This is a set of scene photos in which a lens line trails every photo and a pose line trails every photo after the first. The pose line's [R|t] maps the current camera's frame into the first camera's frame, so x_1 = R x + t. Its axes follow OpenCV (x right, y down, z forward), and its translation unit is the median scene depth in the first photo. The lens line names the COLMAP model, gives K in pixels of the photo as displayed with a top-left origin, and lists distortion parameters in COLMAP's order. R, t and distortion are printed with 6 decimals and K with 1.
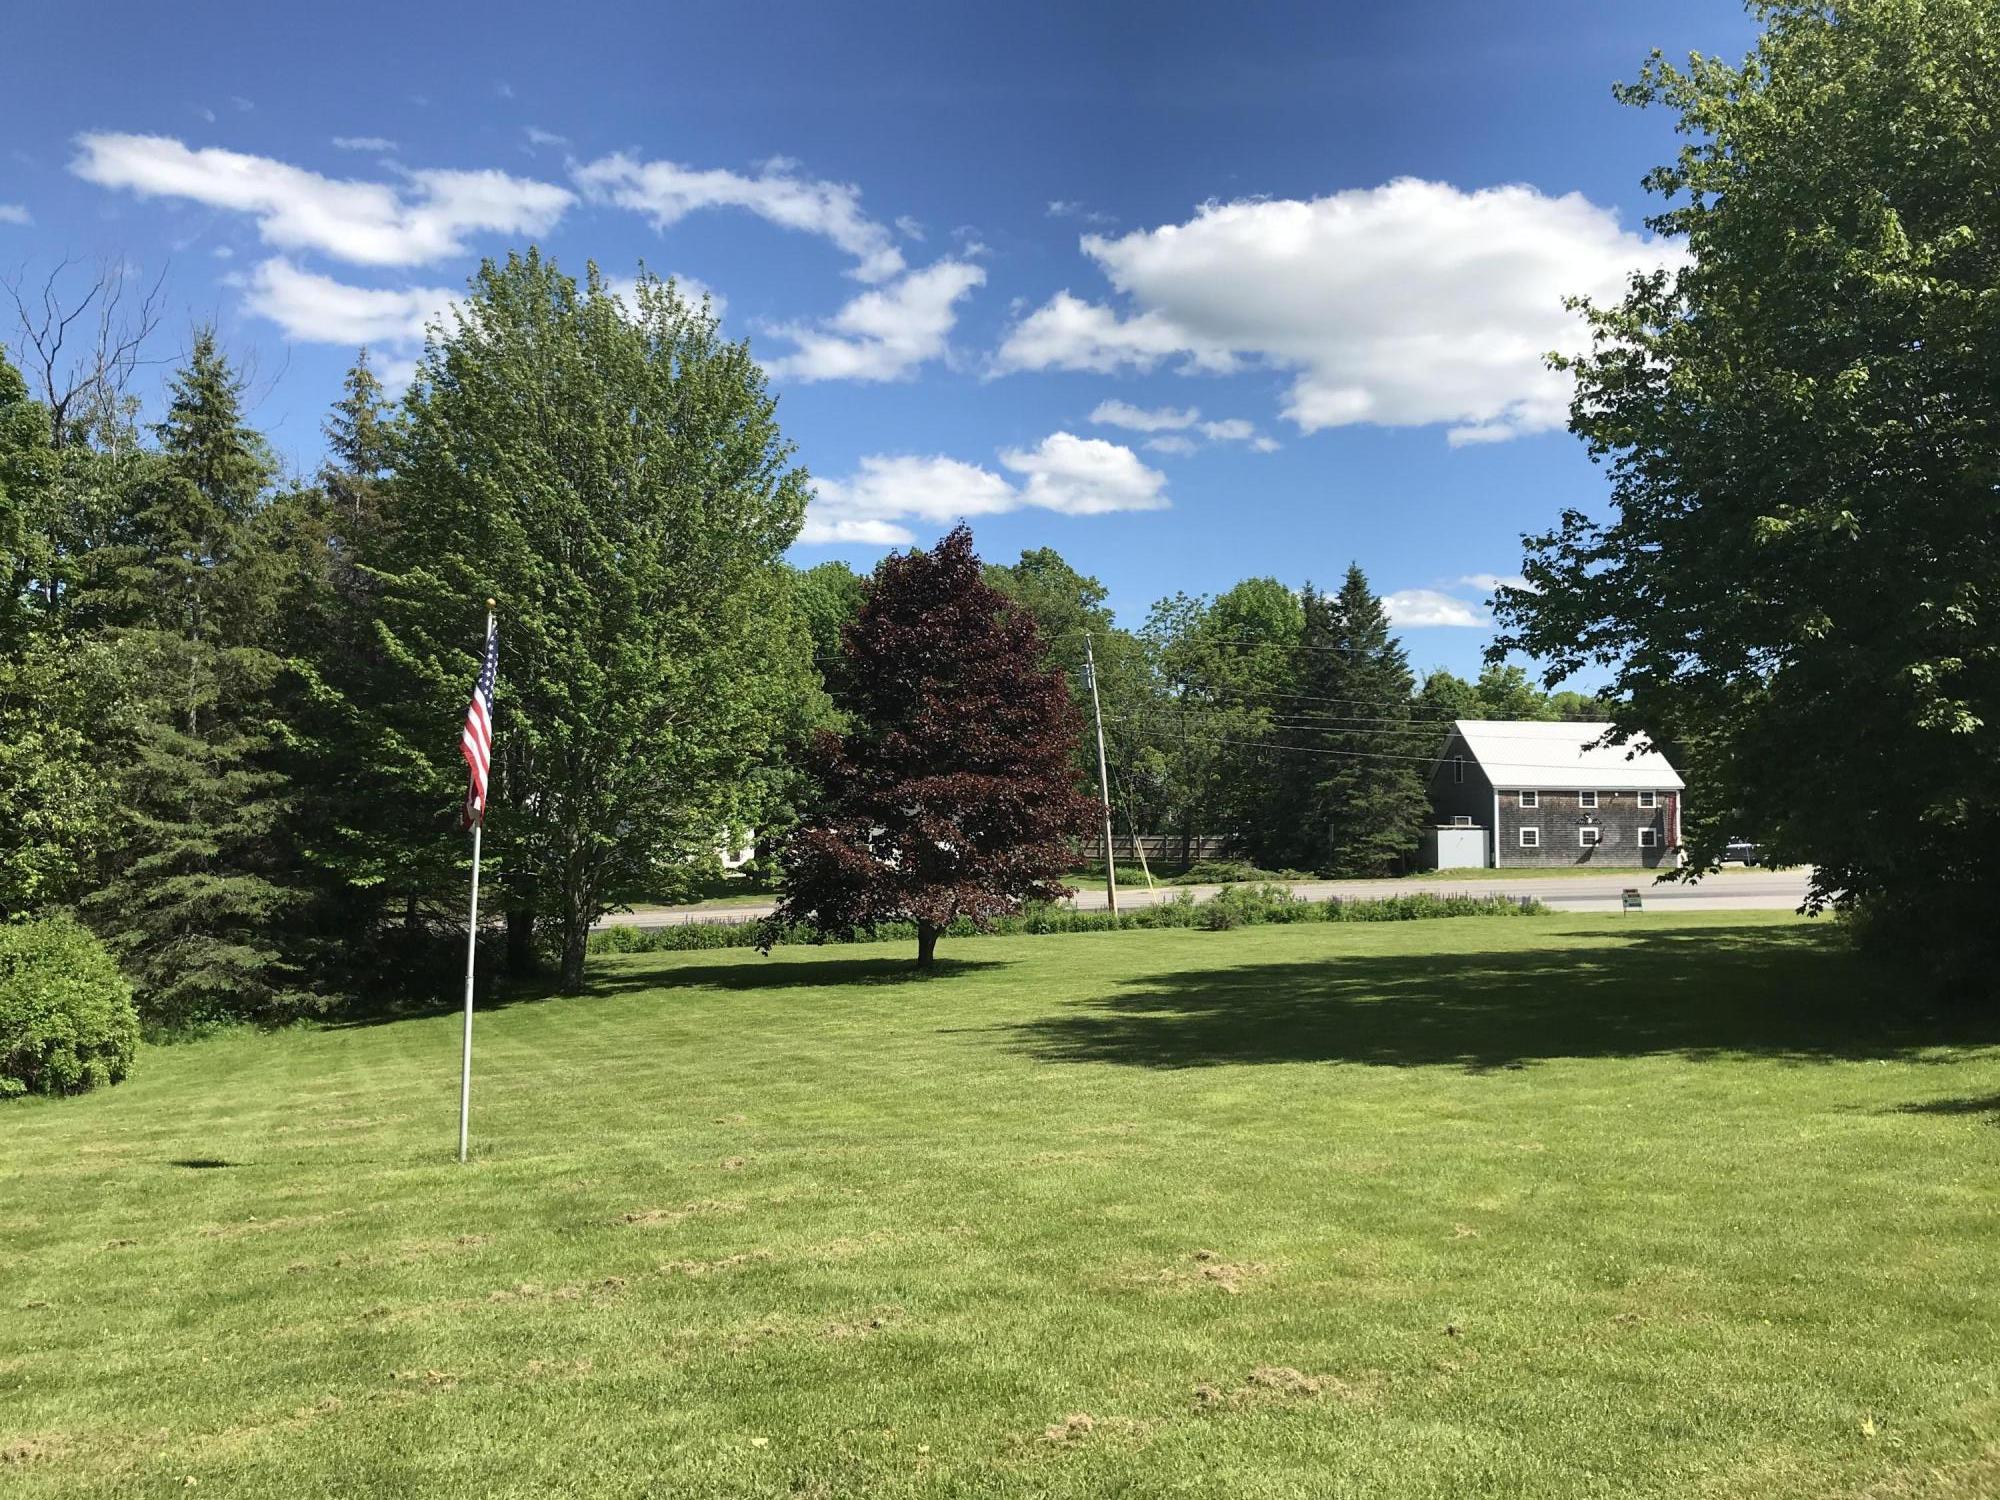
lens RADIAL K [[1669.4, 0, 995.8], [0, 1669.4, 717.1], [0, 0, 1]] dist [0.109952, -0.002262]
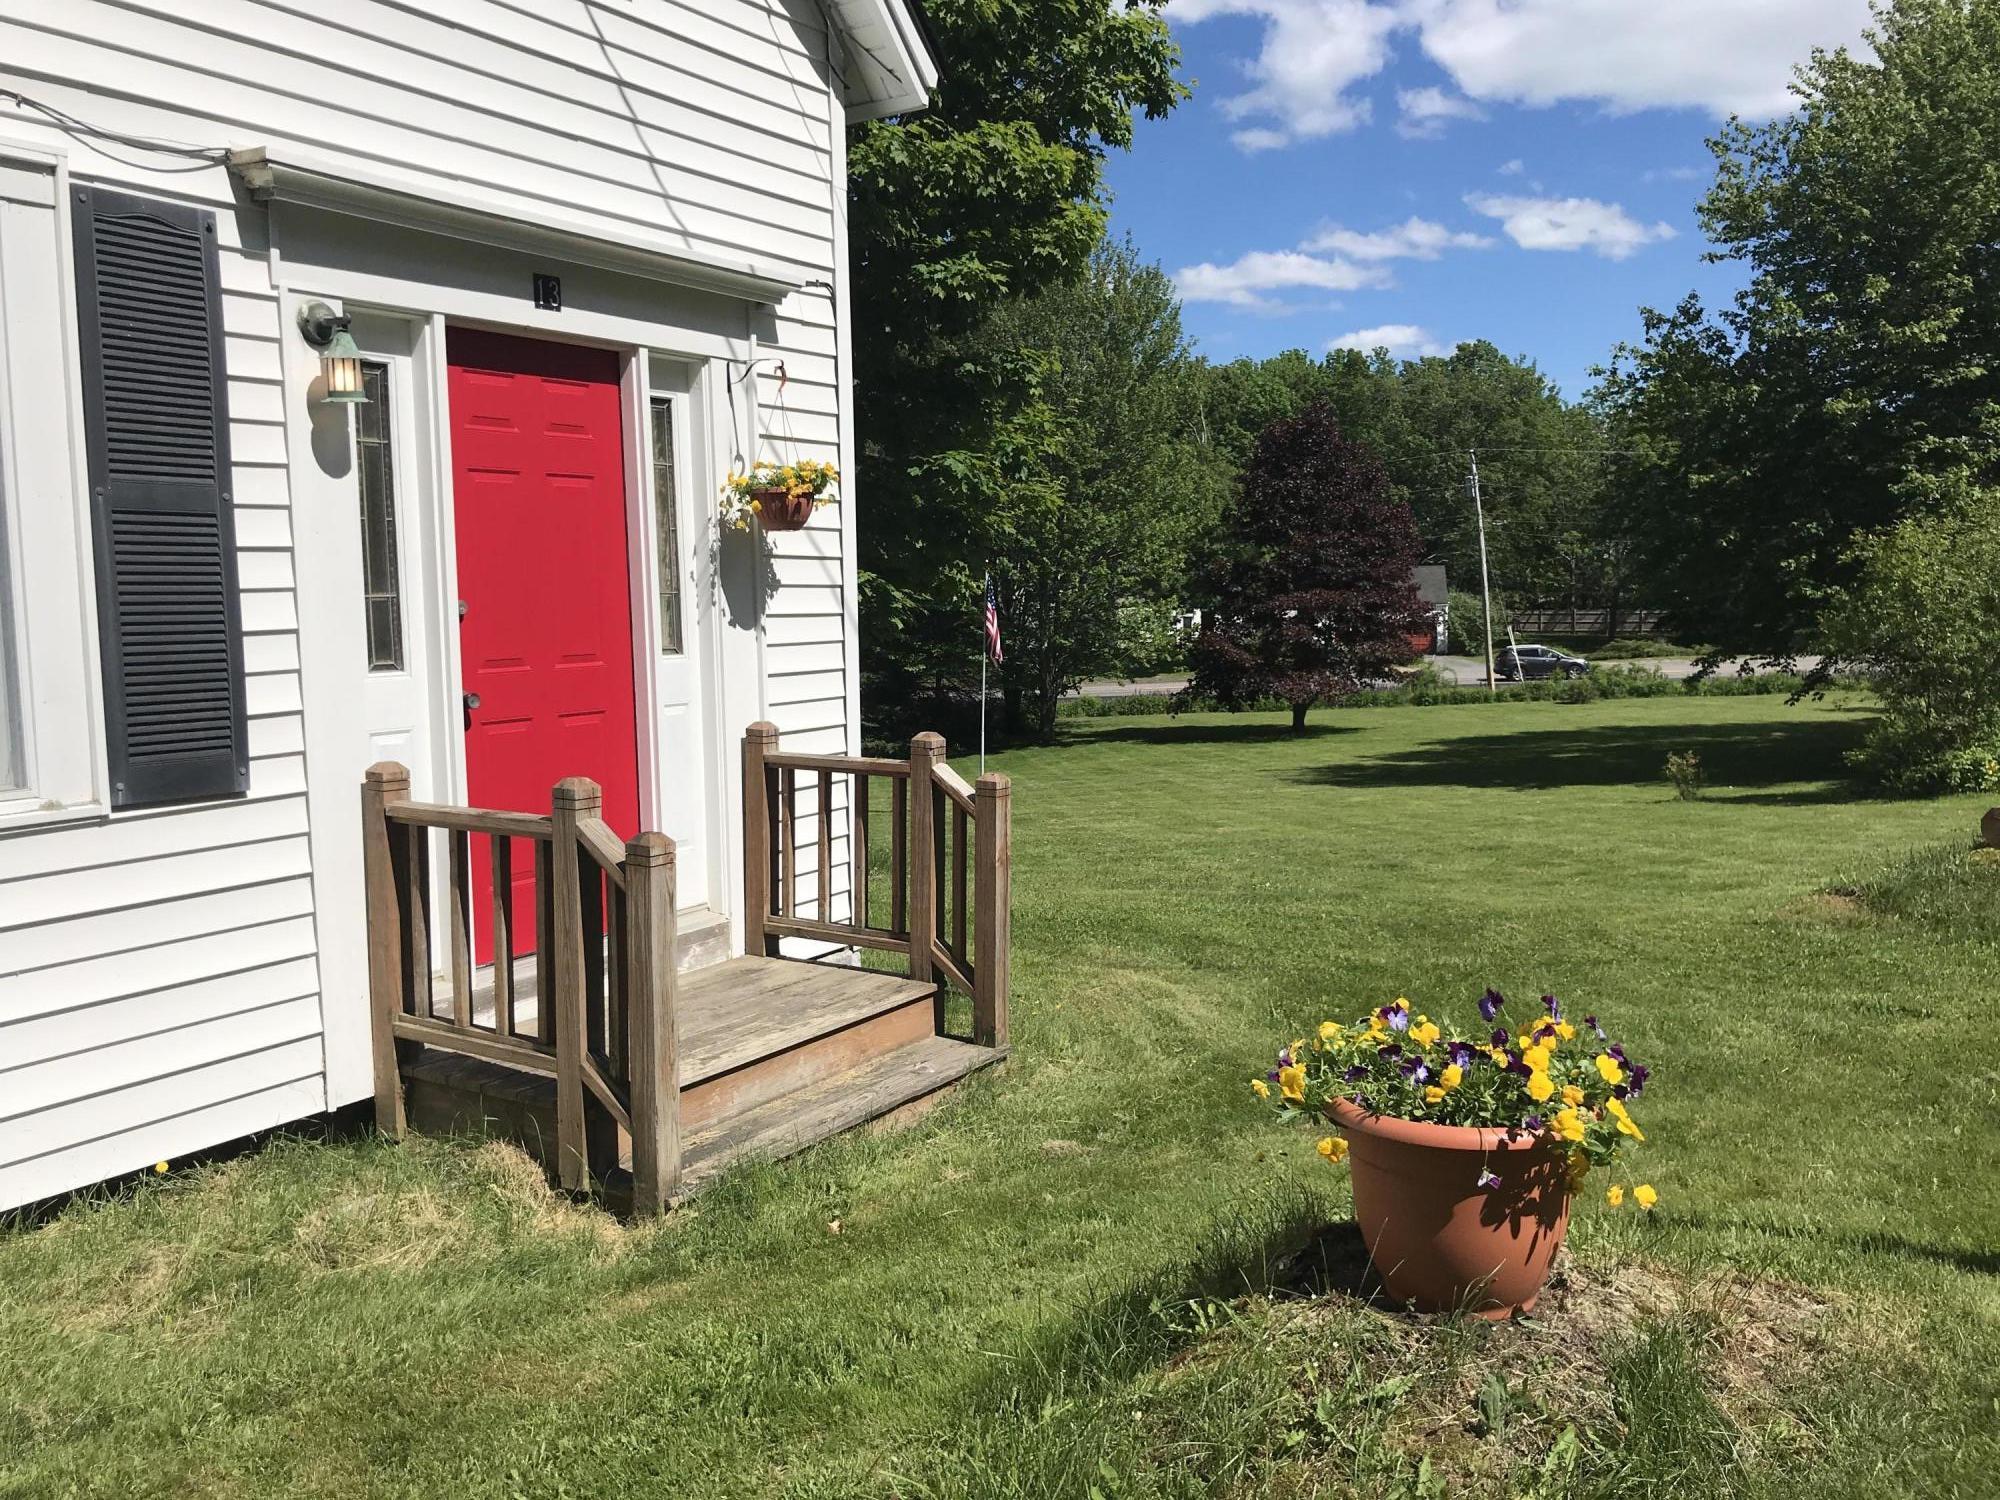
lens RADIAL K [[1631.0, 0, 1000.0], [0, 1631.0, 750.0], [0, 0, 1]] dist [0.001741, 0.000996]
pose [[0.960240, 0.016016, -0.278716, 0.093649], [0.028683, 0.987410, 0.155560, -0.046782], [0.277698, -0.157369, 0.947691, -0.314692]]
